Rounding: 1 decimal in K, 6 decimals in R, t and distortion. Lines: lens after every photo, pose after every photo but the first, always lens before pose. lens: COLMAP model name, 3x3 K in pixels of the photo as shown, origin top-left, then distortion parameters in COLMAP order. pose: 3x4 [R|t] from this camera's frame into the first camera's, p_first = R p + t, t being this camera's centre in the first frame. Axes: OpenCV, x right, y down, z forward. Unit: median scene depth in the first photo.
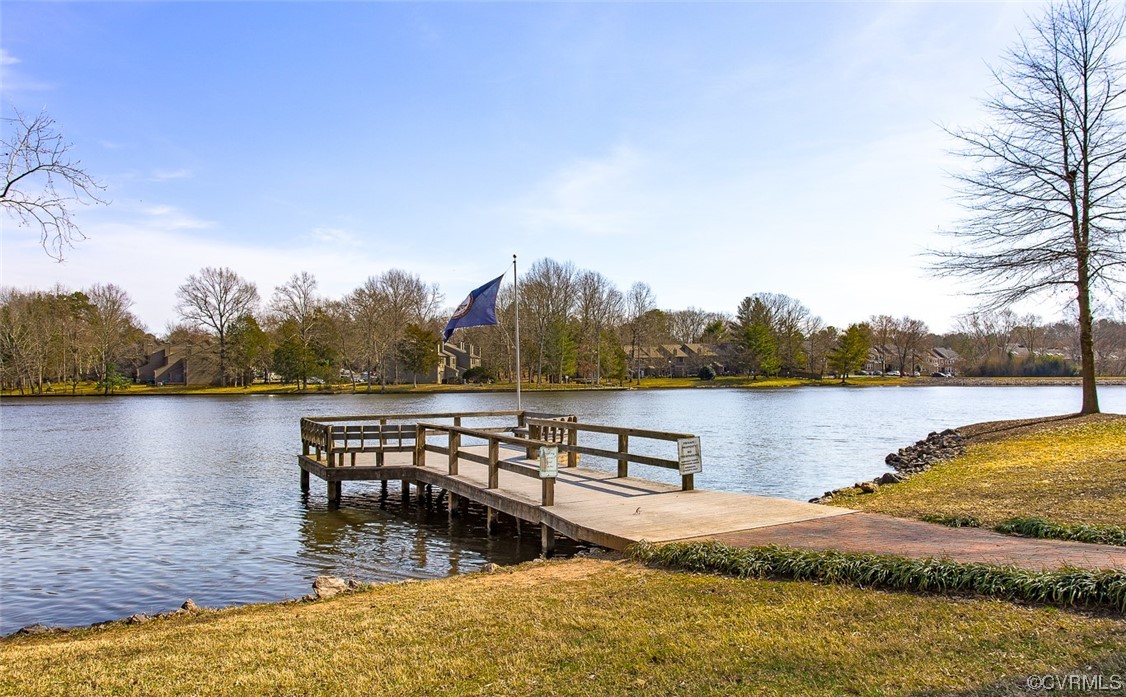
lens RADIAL K [[802.0, 0, 562.9], [0, 802.0, 351.4], [0, 0, 1]] dist [-0.002128, -0.000345]
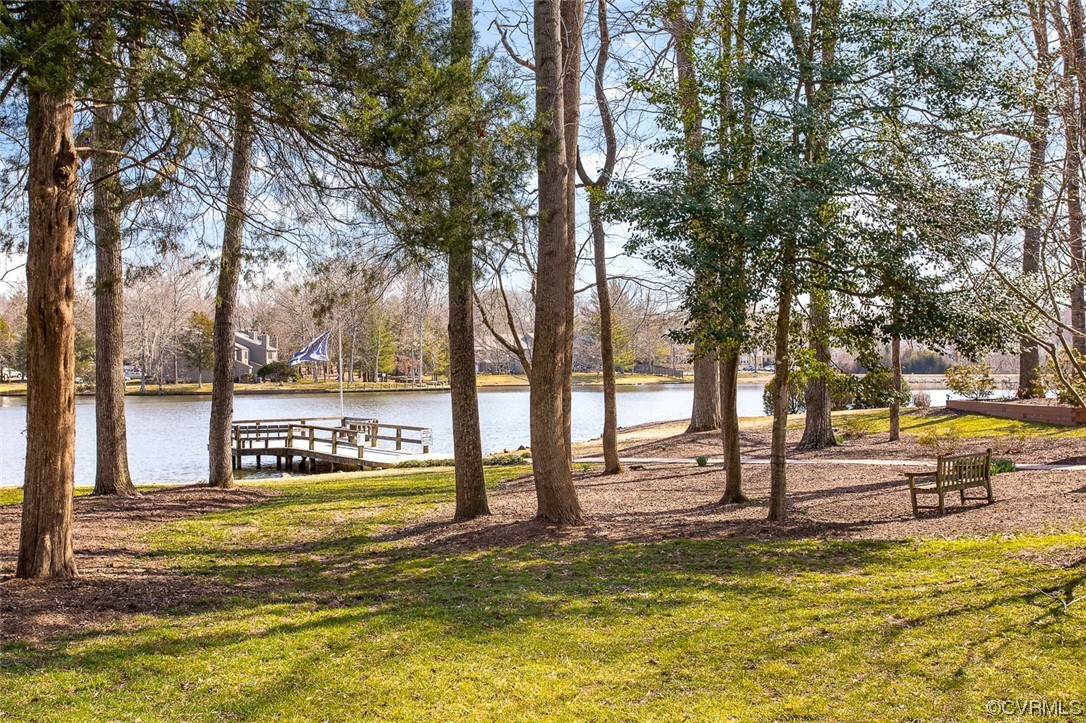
lens RADIAL K [[1092.9, 0, 542.9], [0, 1092.9, 360.4], [0, 0, 1]] dist [0.012223, 0.000000]
pose [[0.989407, 0.001086, 0.145162, 0.030424], [-0.004835, 0.999664, 0.025478, -0.119618], [-0.145085, -0.025910, 0.989080, -1.520220]]
